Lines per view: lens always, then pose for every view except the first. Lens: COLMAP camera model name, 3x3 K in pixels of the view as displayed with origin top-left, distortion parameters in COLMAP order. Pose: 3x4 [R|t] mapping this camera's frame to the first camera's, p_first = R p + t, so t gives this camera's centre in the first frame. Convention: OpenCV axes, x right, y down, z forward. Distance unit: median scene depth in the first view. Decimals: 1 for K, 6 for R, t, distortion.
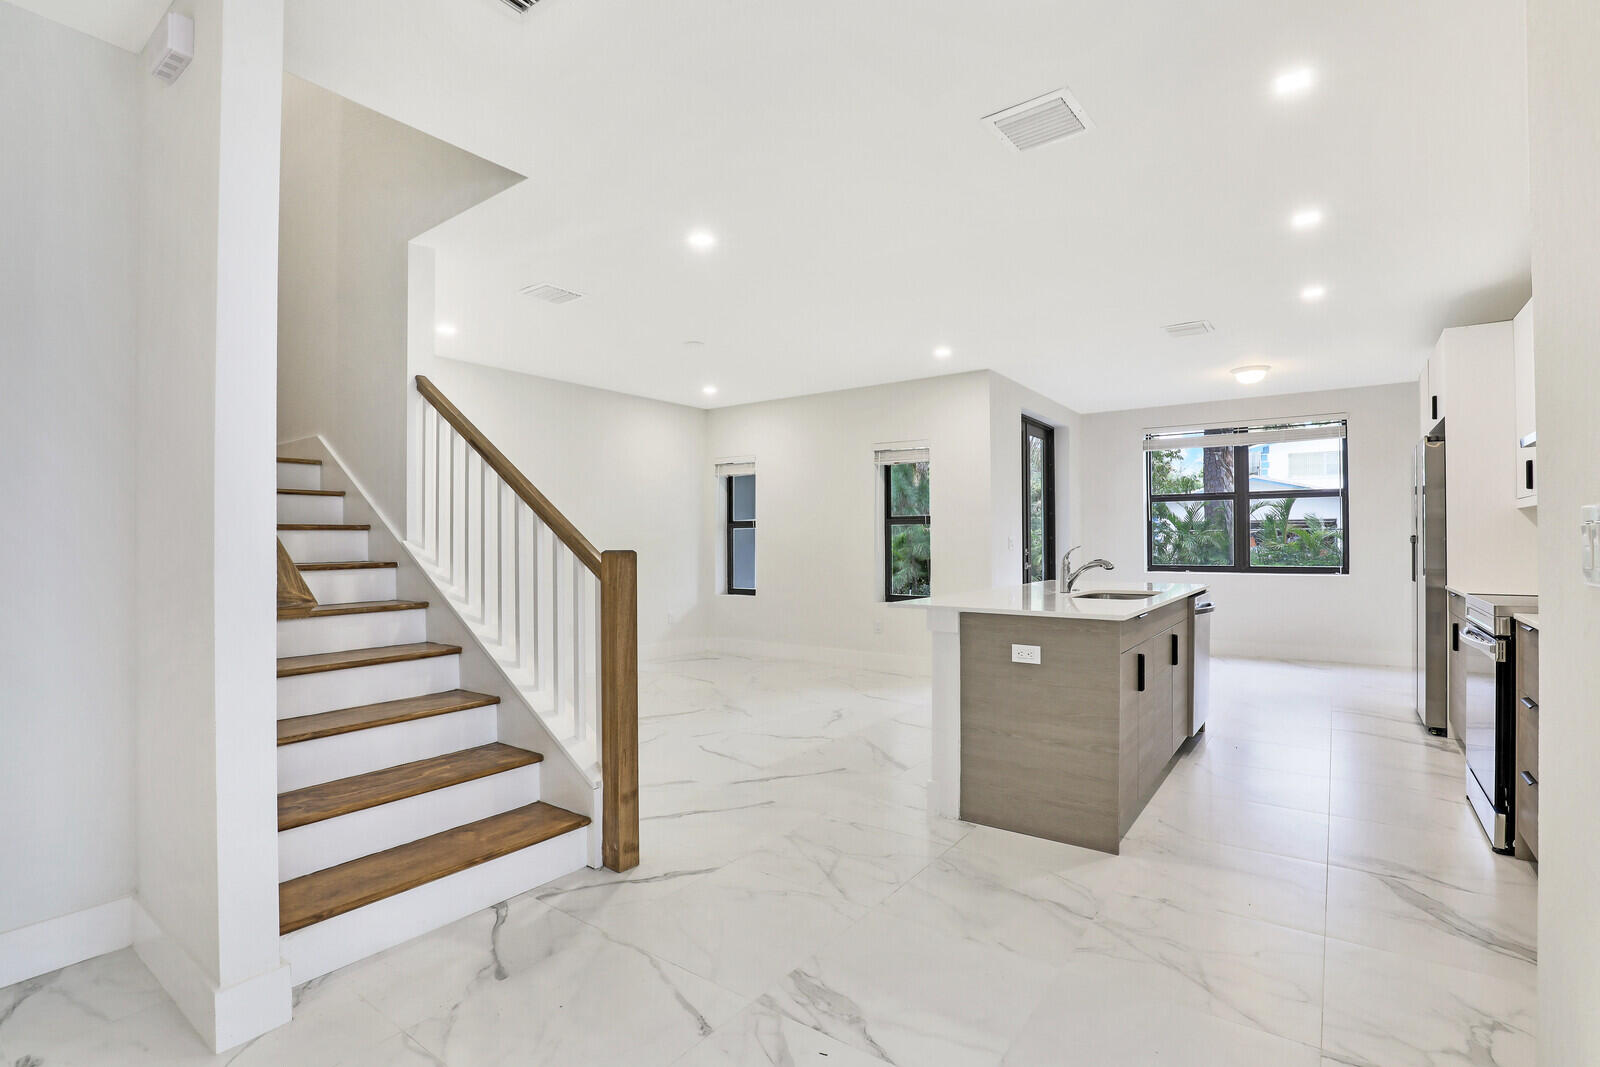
lens RADIAL K [[734.9, 0, 800.9], [0, 734.9, 539.9], [0, 0, 1]] dist [-0.027663, -0.000128]
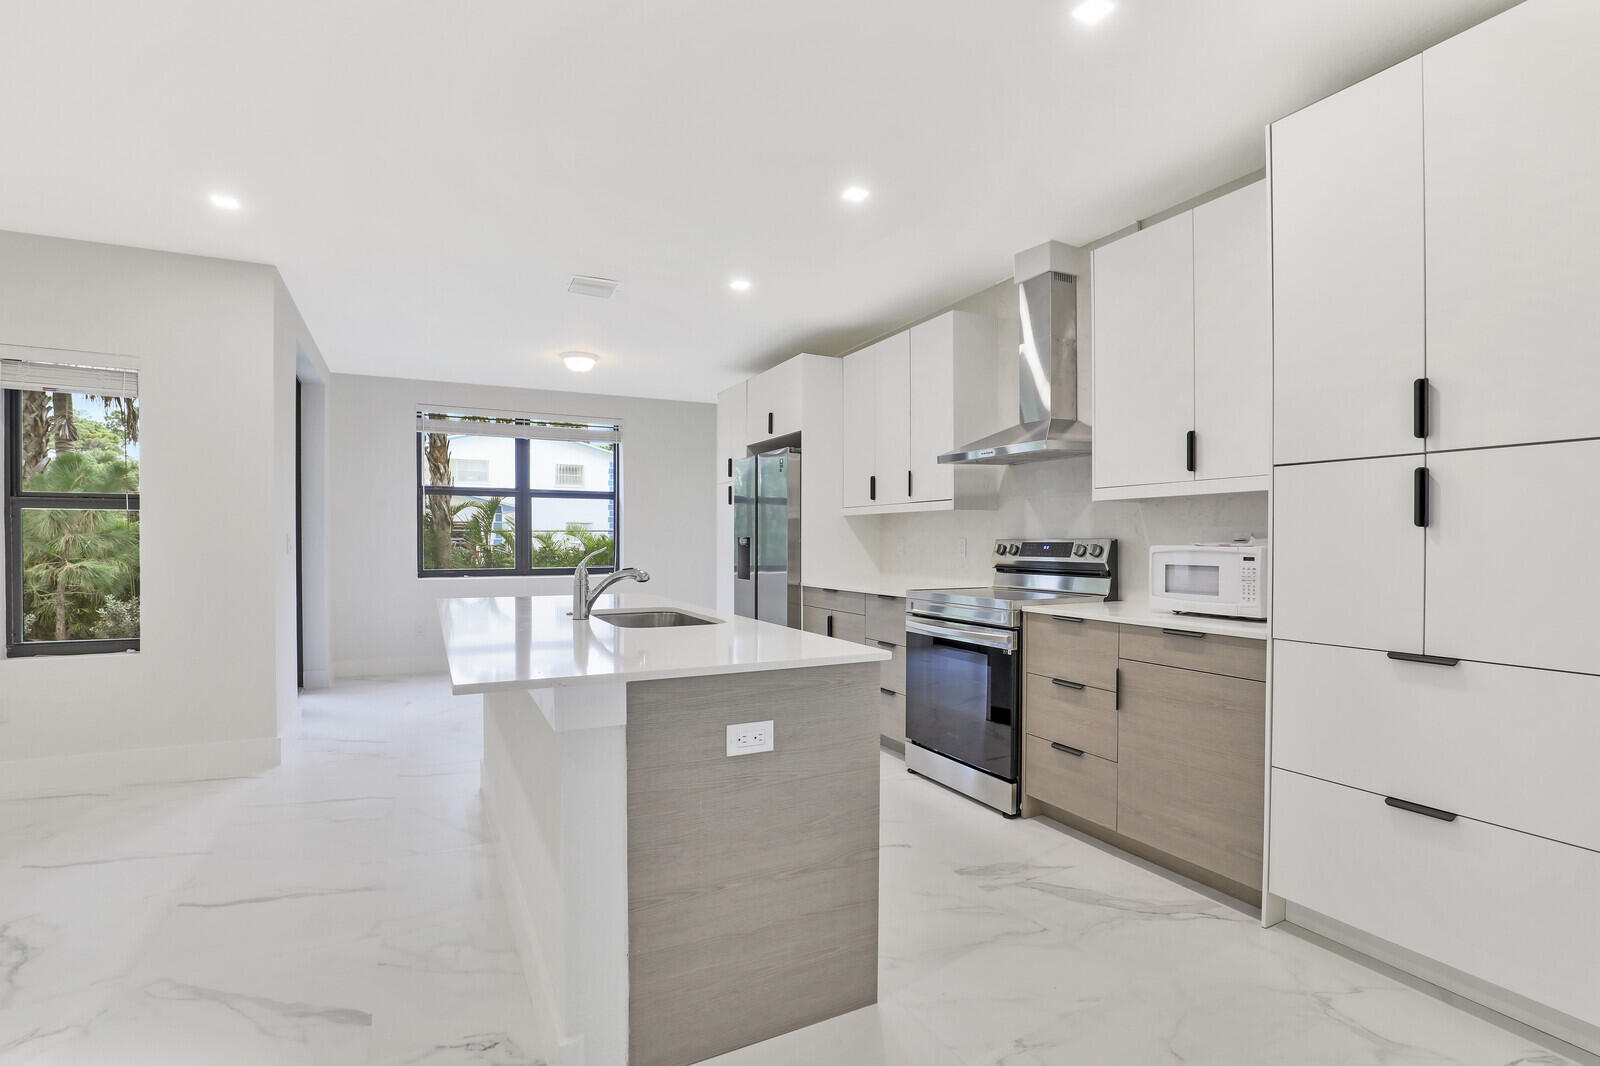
lens RADIAL K [[734.9, 0, 800.9], [0, 734.9, 539.4], [0, 0, 1]] dist [-0.027663, -0.000128]
pose [[0.444354, 0.007513, 0.895820, -0.186324], [-0.007013, 0.999963, -0.004908, 0.000702], [-0.895824, -0.004101, 0.444391, 0.668429]]
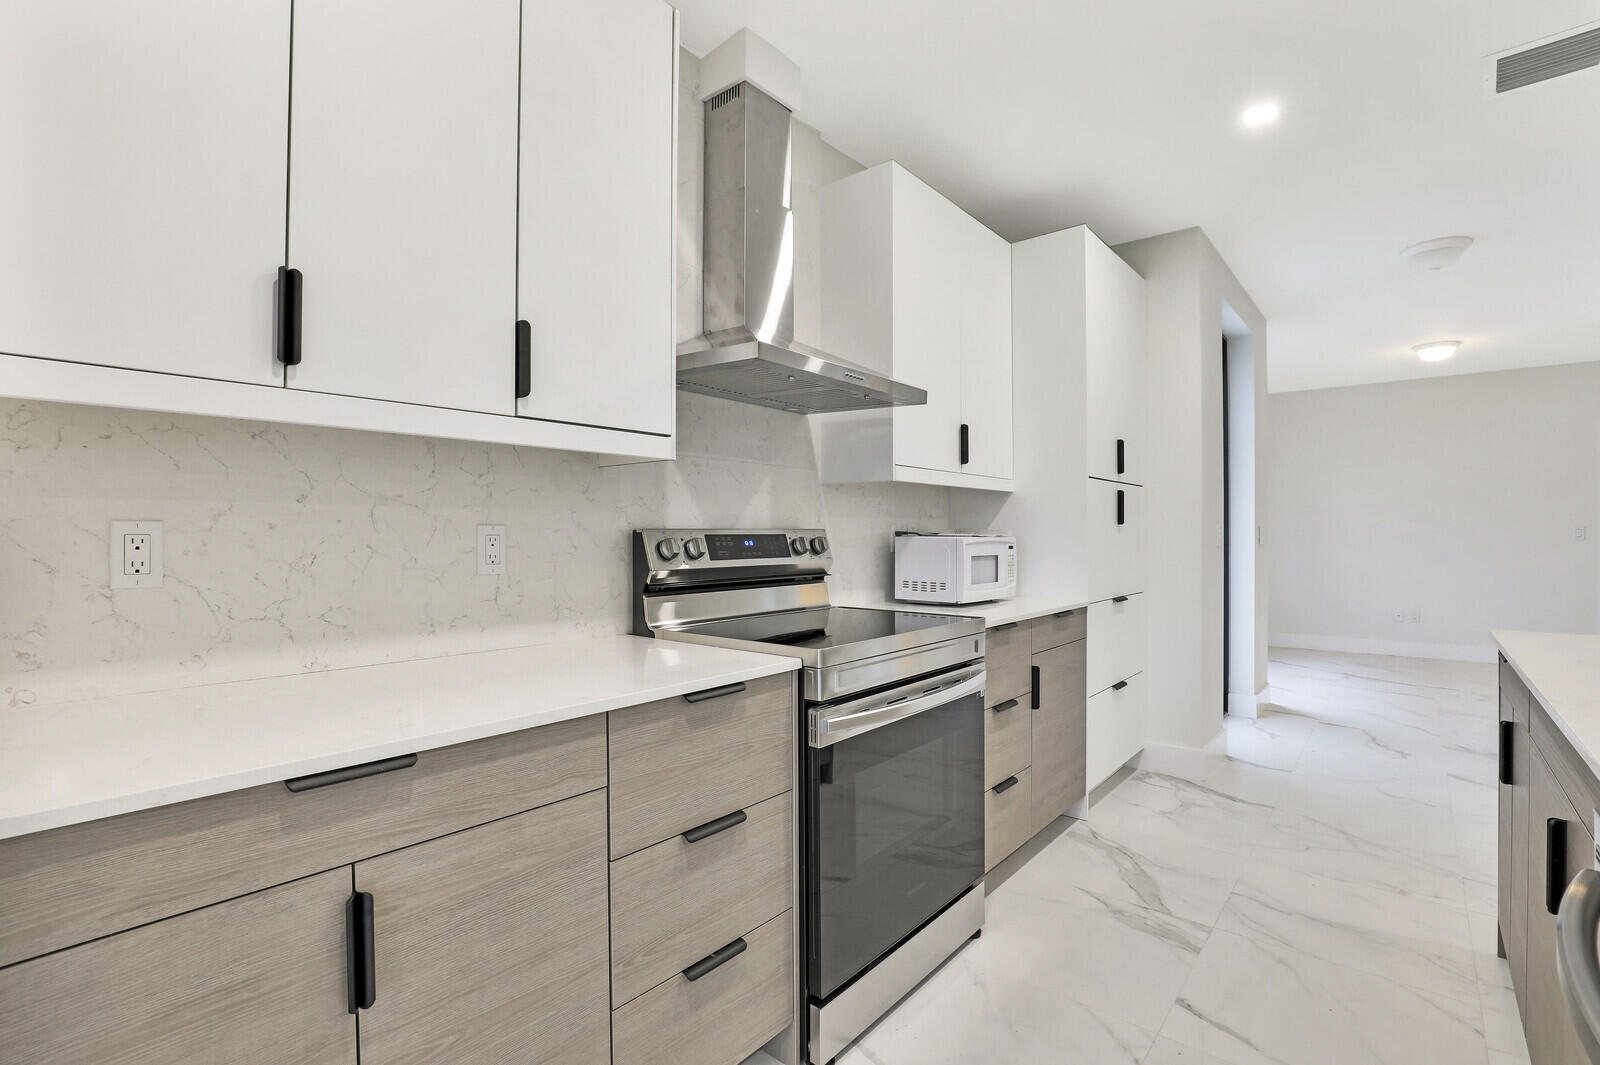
lens RADIAL K [[734.9, 0, 800.9], [0, 734.9, 538.9], [0, 0, 1]] dist [-0.027663, -0.000128]
pose [[-0.997868, 0.010933, 0.064346, 0.958475], [0.010888, 0.999940, -0.001049, 0.001798], [-0.064354, -0.000346, -0.997927, 1.552041]]
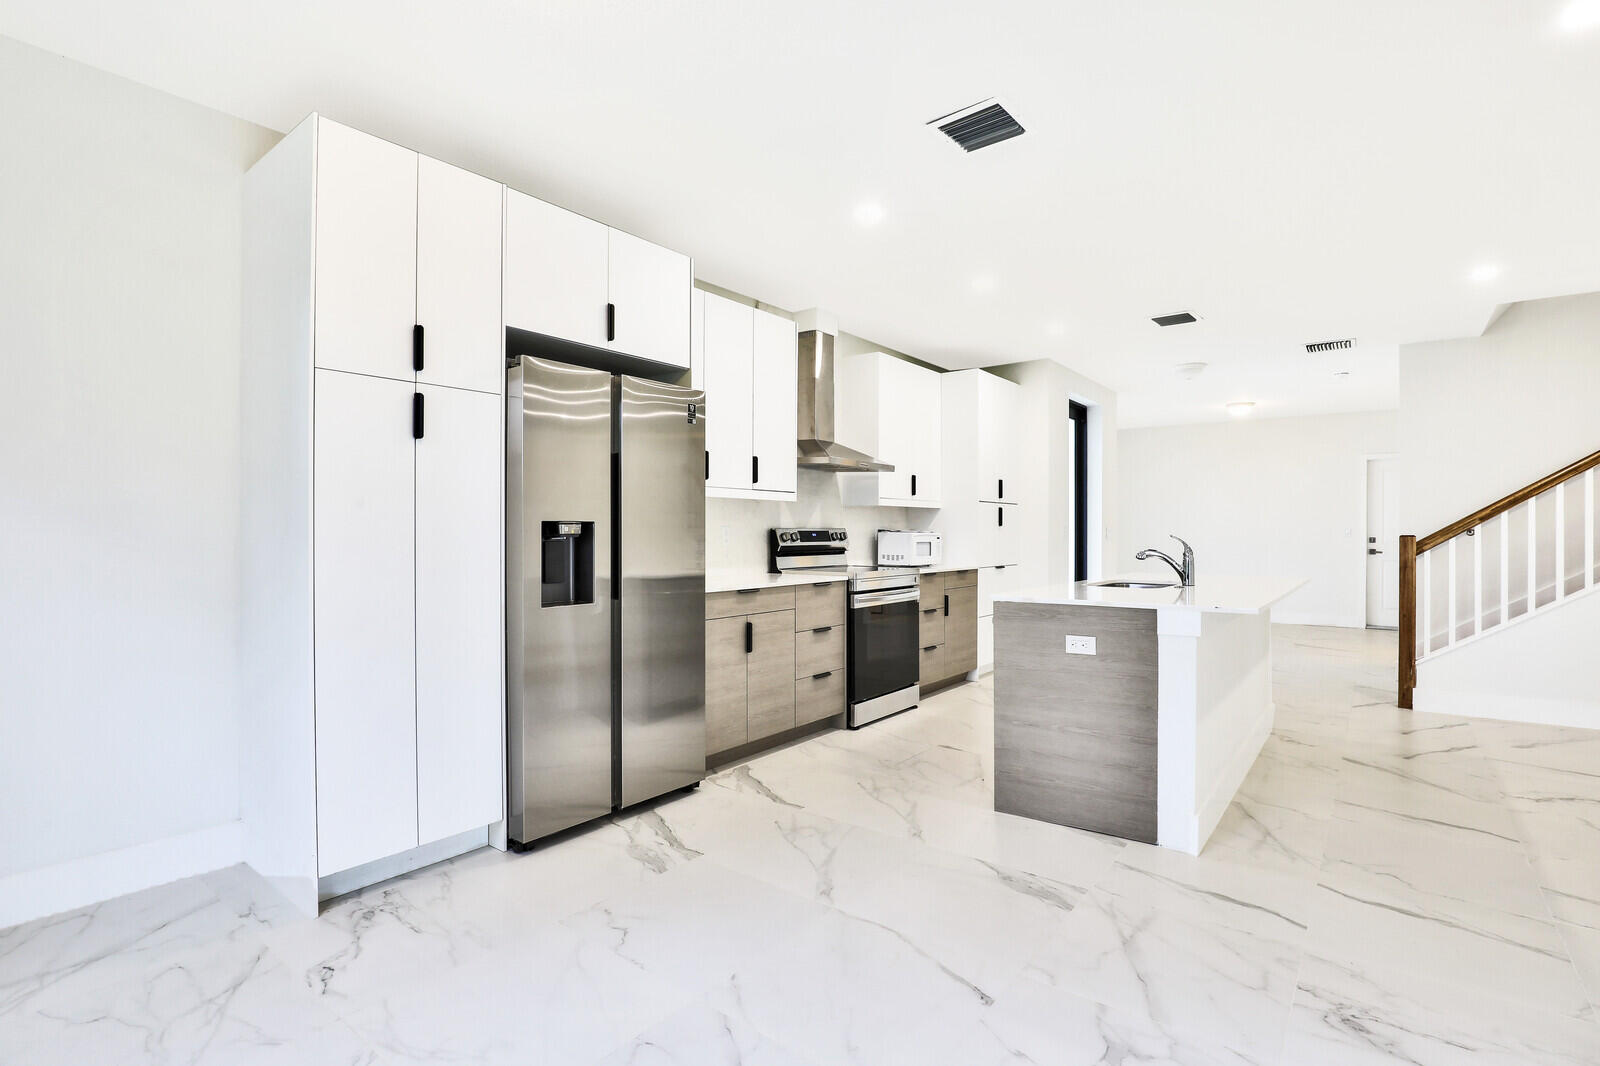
lens RADIAL K [[777.3, 0, 800.0], [0, 777.3, 533.0], [0, 0, 1]] dist [-0.028317, 0.000510]
pose [[-0.999811, 0.005987, 0.018516, 1.055157], [0.005934, 0.999978, -0.002938, 0.005855], [-0.018533, -0.002828, -0.999824, 2.520947]]
